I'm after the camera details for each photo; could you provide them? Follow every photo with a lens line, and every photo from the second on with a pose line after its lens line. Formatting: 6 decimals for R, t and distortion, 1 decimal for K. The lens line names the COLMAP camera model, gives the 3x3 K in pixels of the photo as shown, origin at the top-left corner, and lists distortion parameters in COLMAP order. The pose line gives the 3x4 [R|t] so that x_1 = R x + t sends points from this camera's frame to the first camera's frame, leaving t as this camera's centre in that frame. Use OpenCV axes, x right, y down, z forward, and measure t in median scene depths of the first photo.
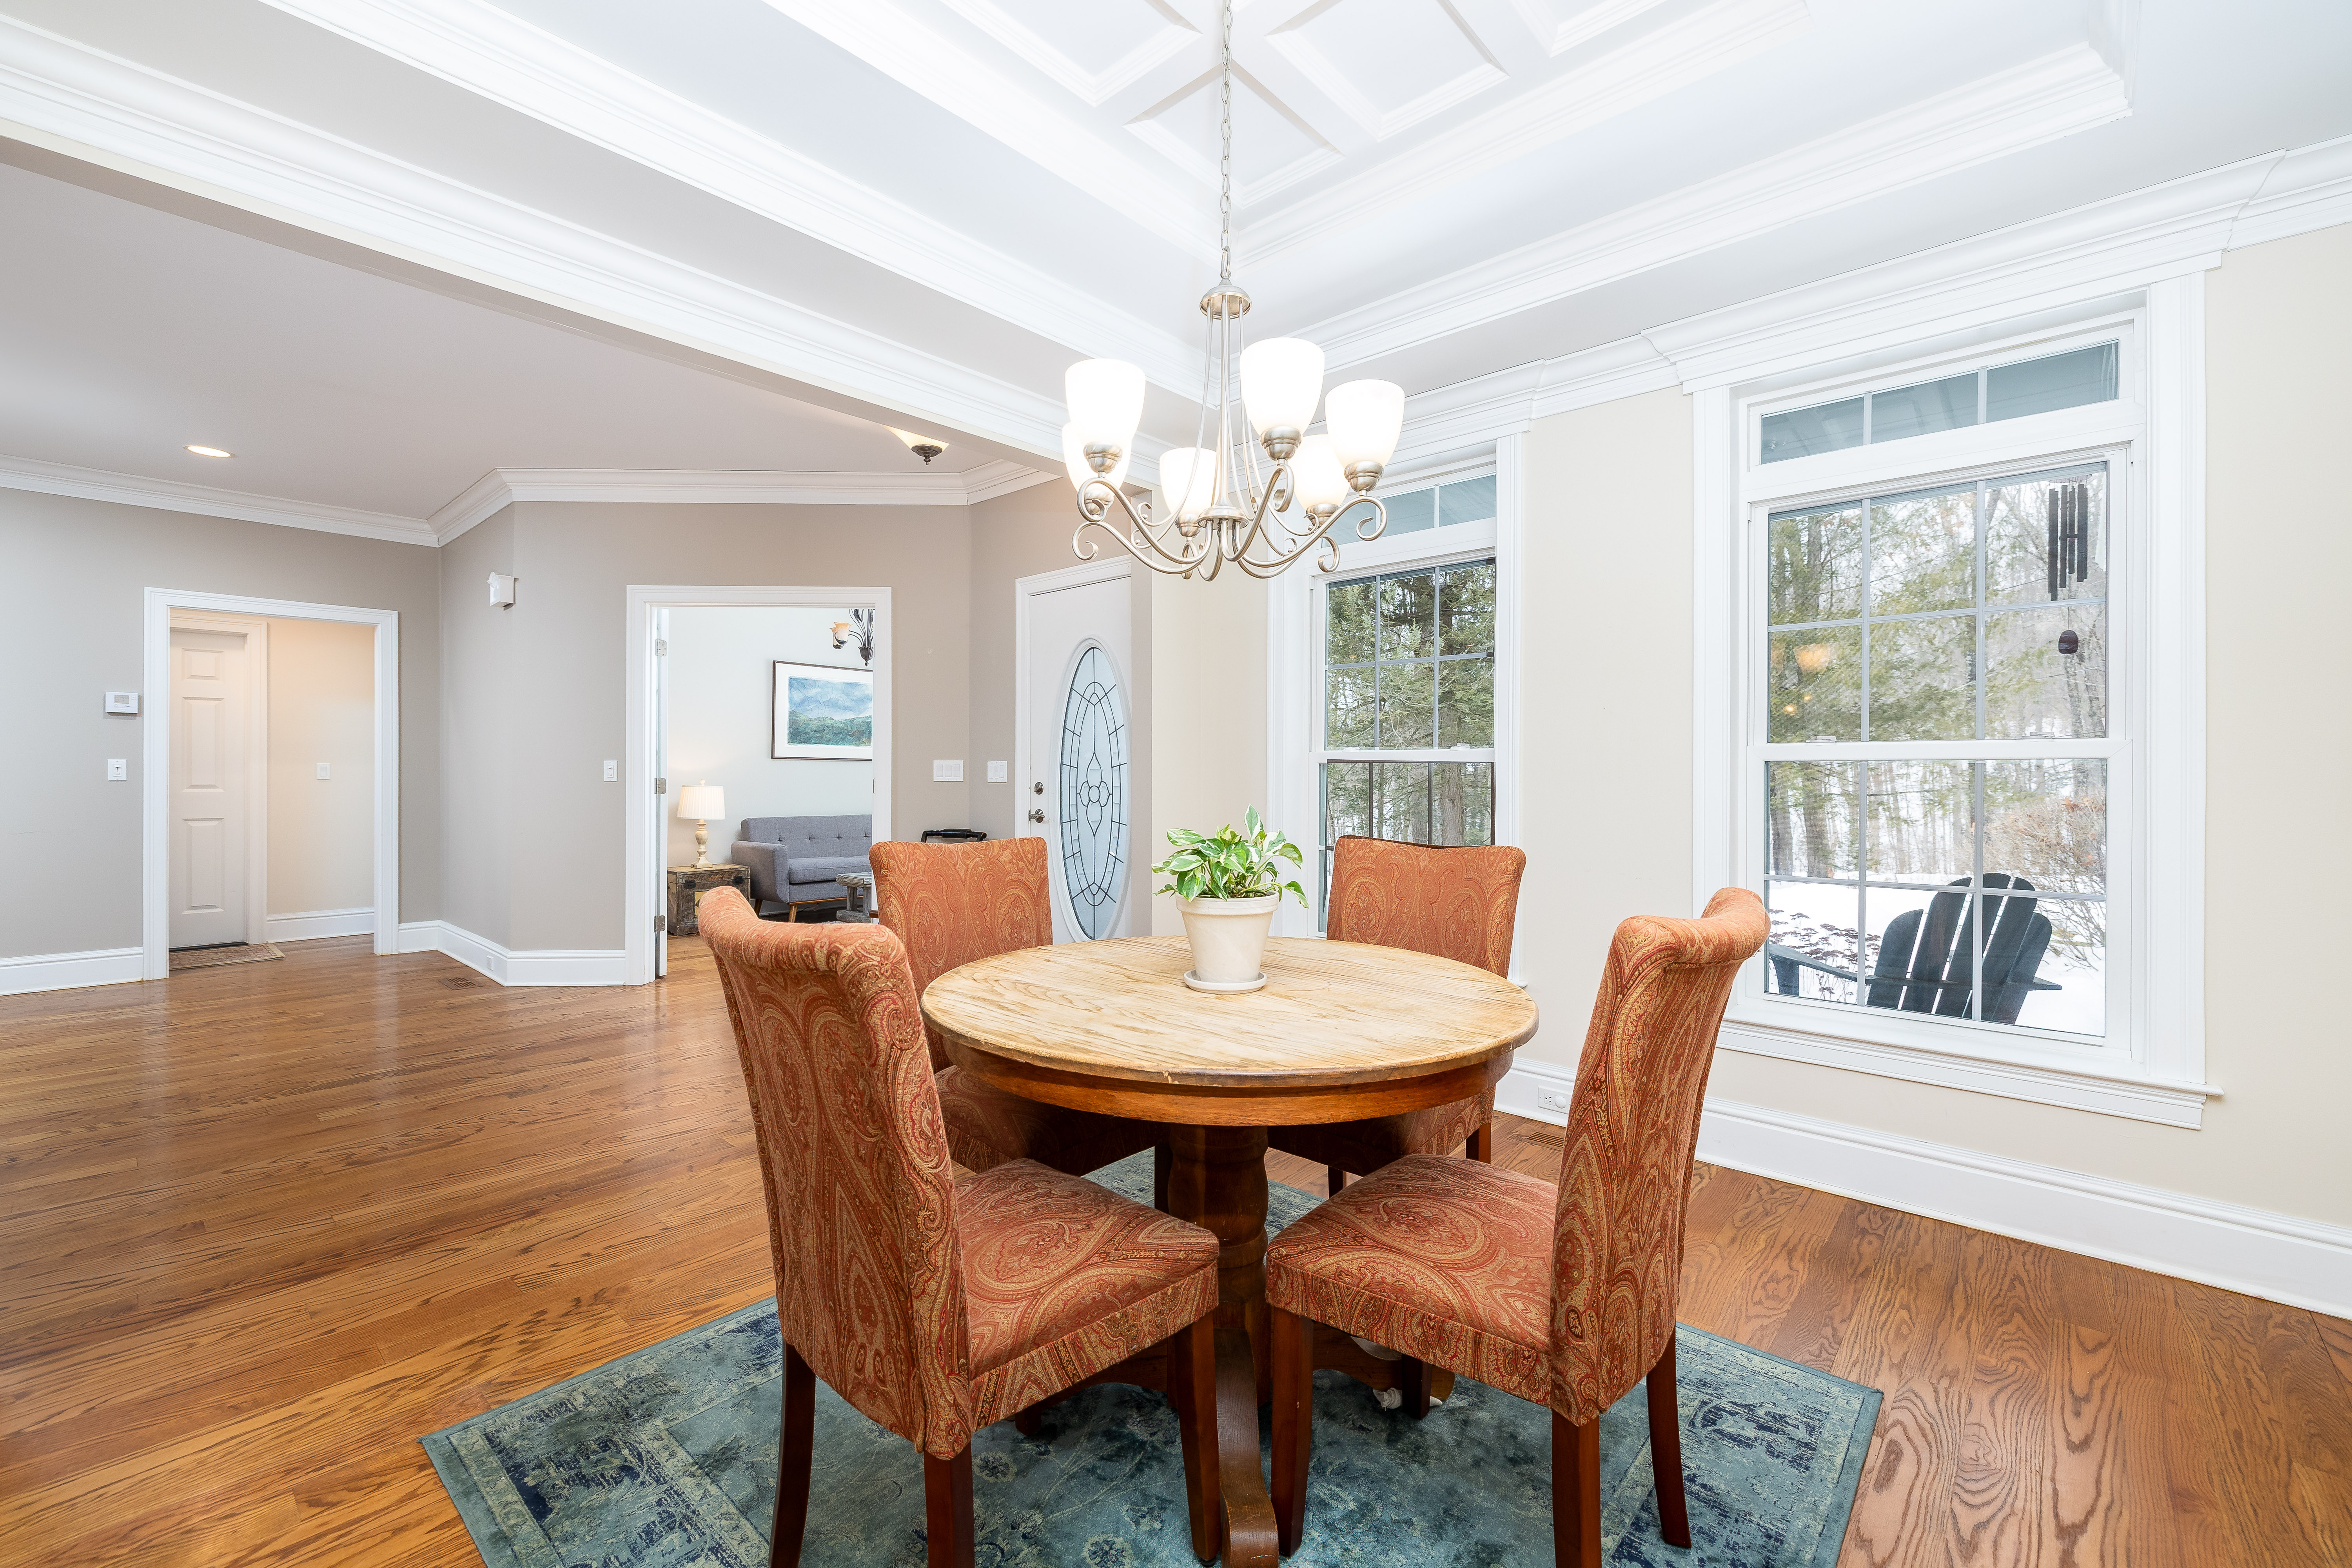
lens RADIAL K [[992.2, 0, 1181.8], [0, 992.2, 779.9], [0, 0, 1]] dist [0.002080, 0.000341]
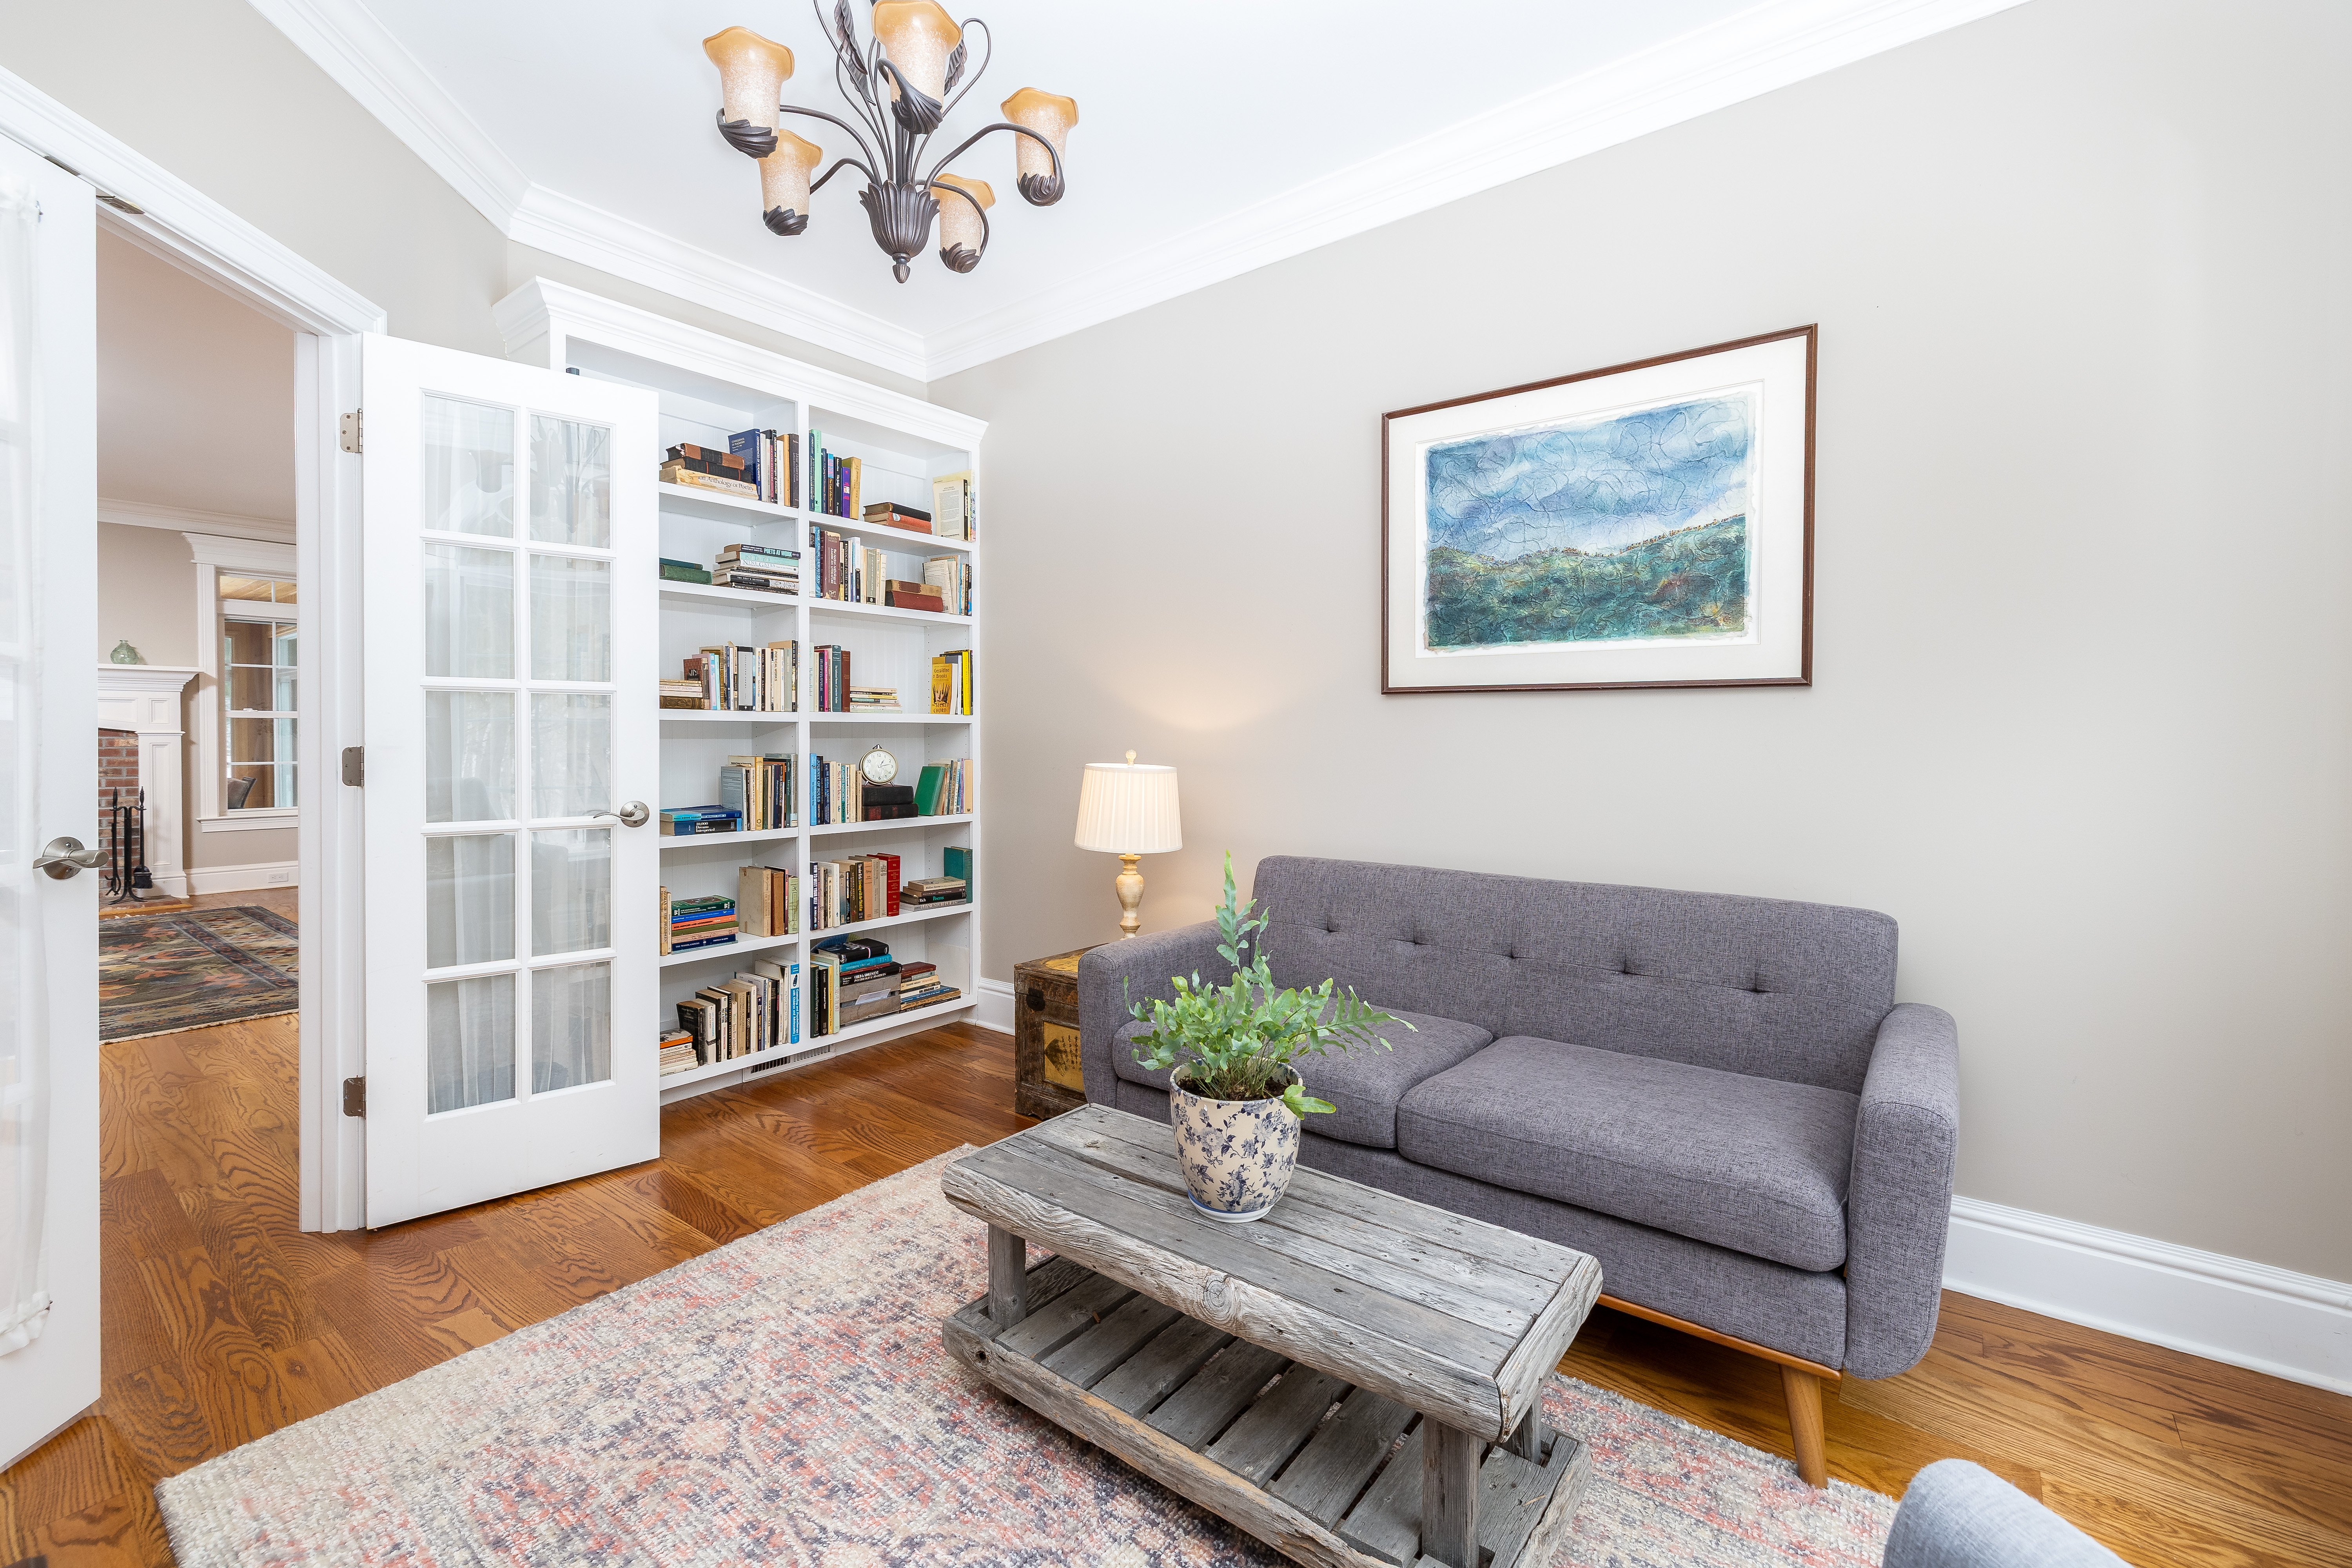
lens RADIAL K [[992.2, 0, 1160.1], [0, 992.2, 742.9], [0, 0, 1]] dist [0.002080, 0.000341]
pose [[0.067130, 0.000419, -0.997744, -0.065008], [-0.010268, 0.999947, -0.000271, -0.003079], [0.997691, 0.010263, 0.067131, 0.881309]]
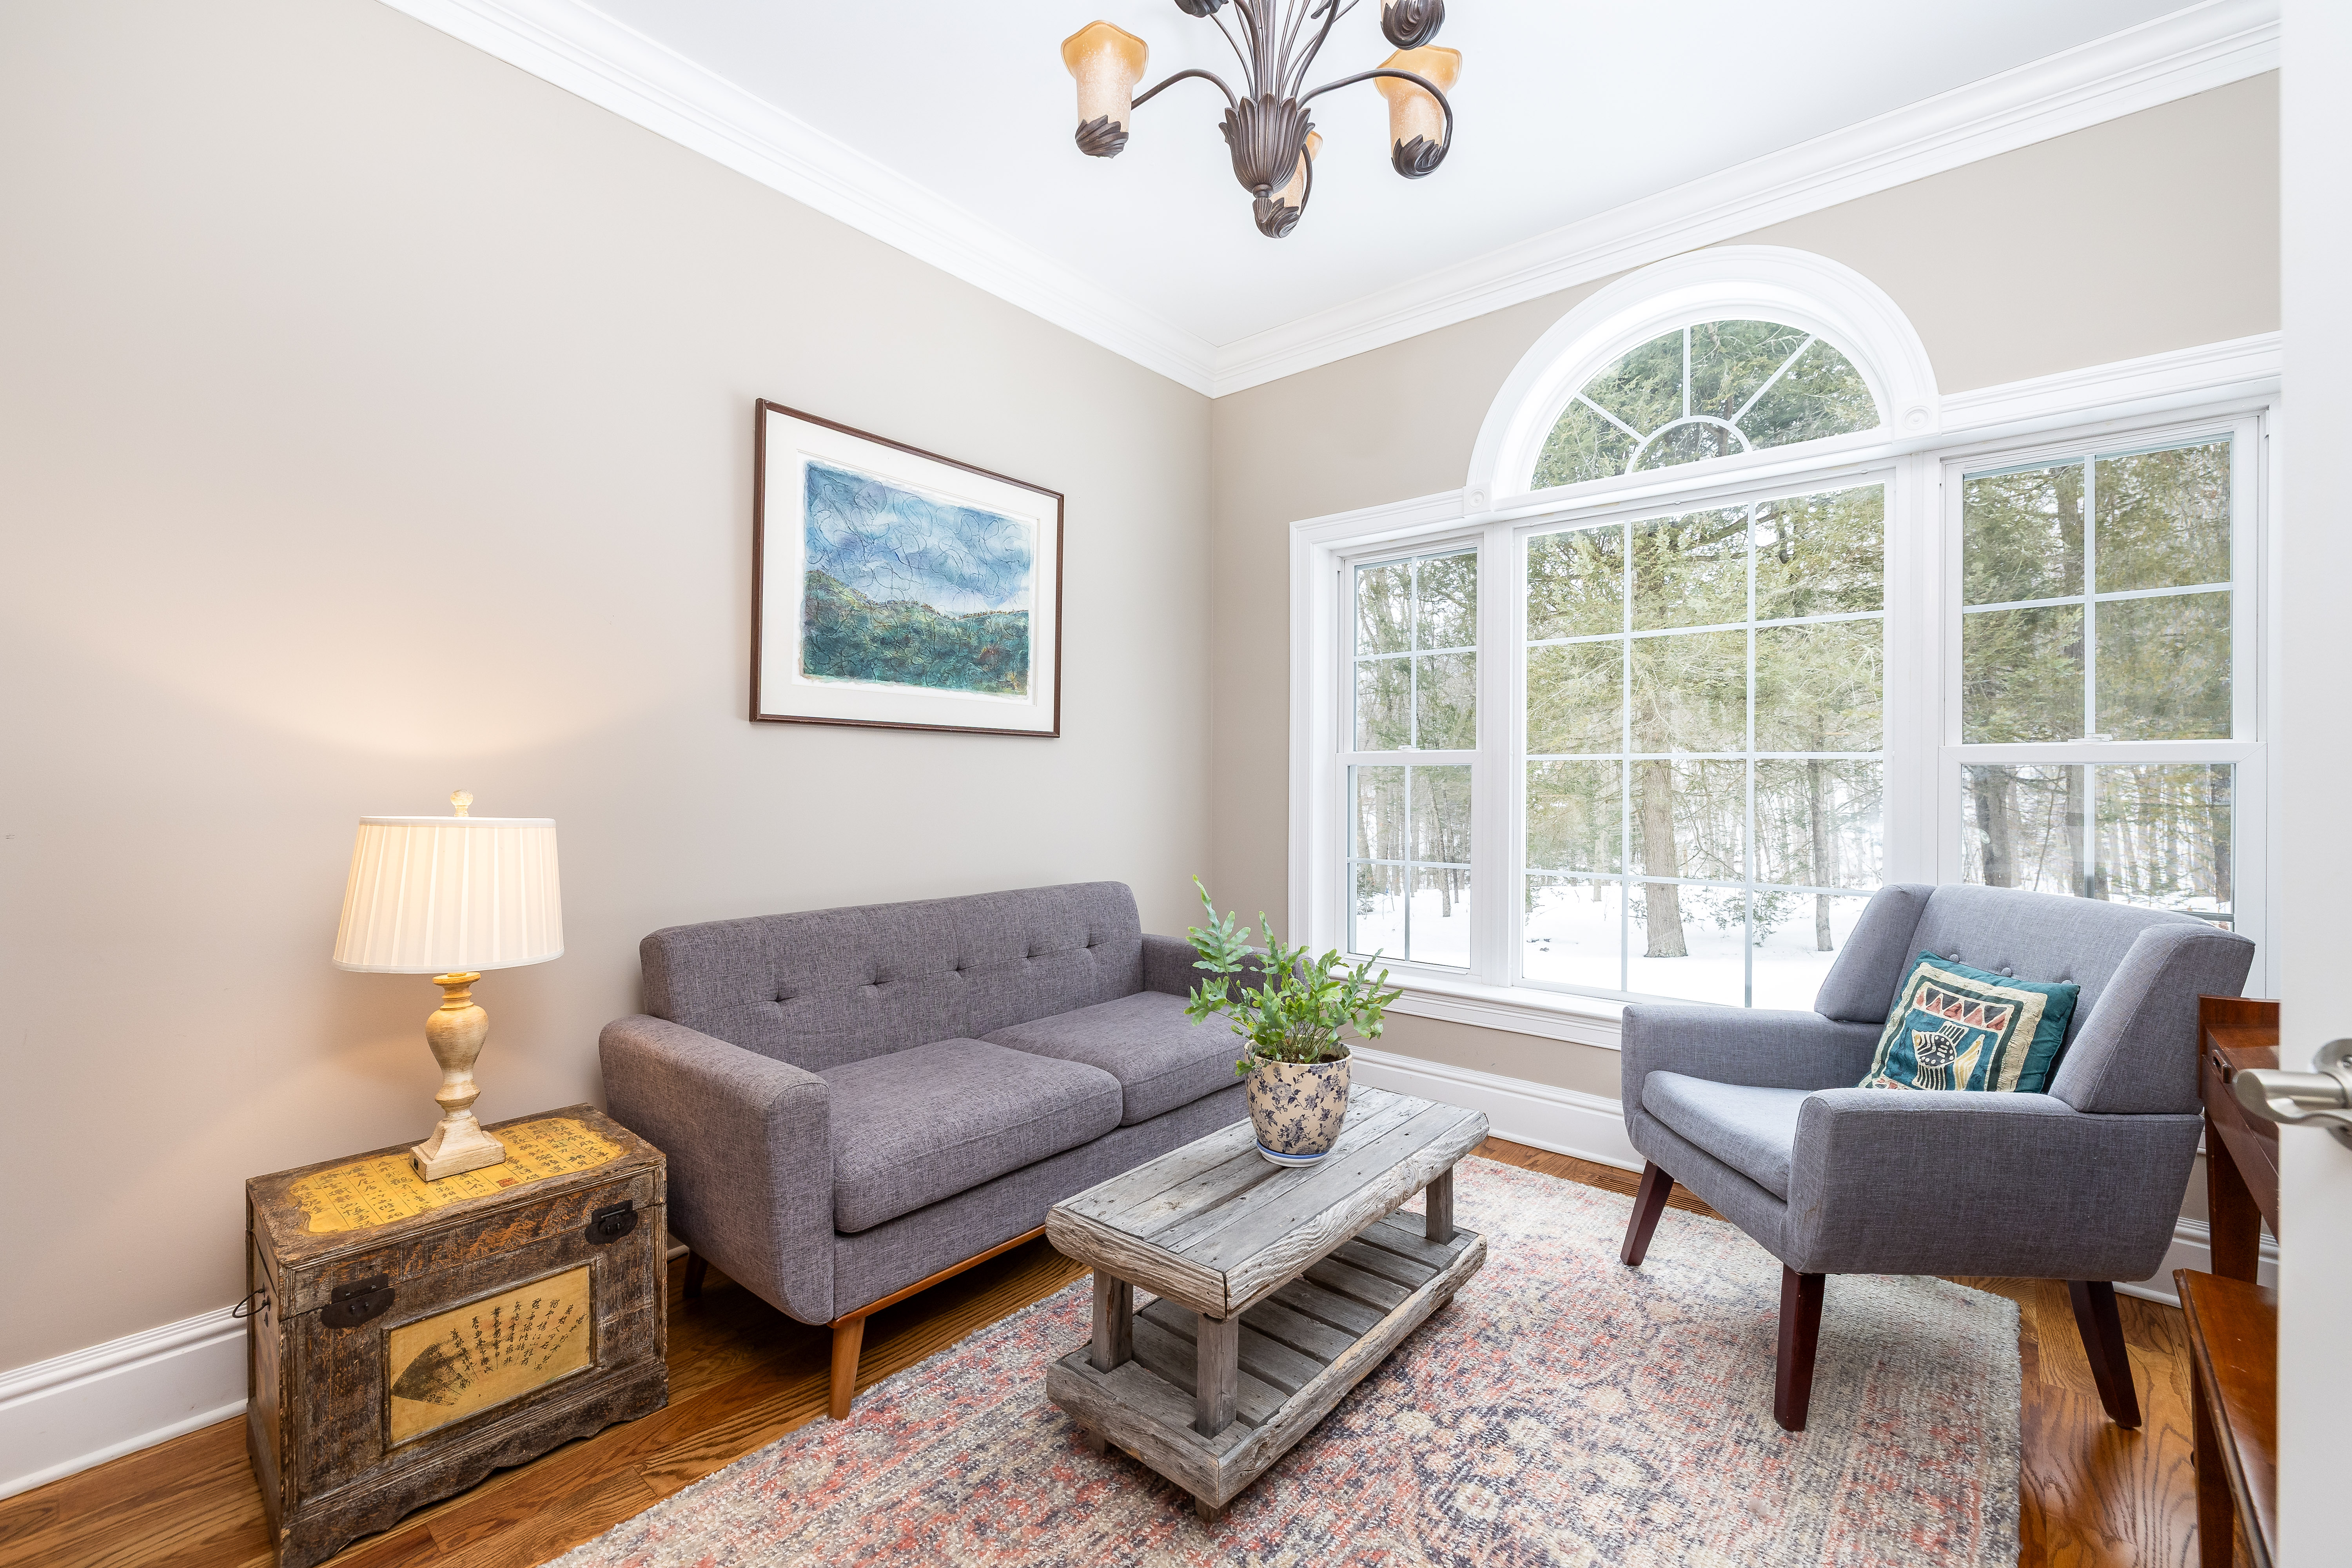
lens RADIAL K [[992.2, 0, 1181.8], [0, 992.2, 775.2], [0, 0, 1]] dist [0.002080, 0.000341]
pose [[0.999332, -0.001259, 0.036513, -0.286826], [0.001647, 0.999942, -0.010602, -0.001286], [-0.036498, 0.010655, 0.999277, 0.678371]]
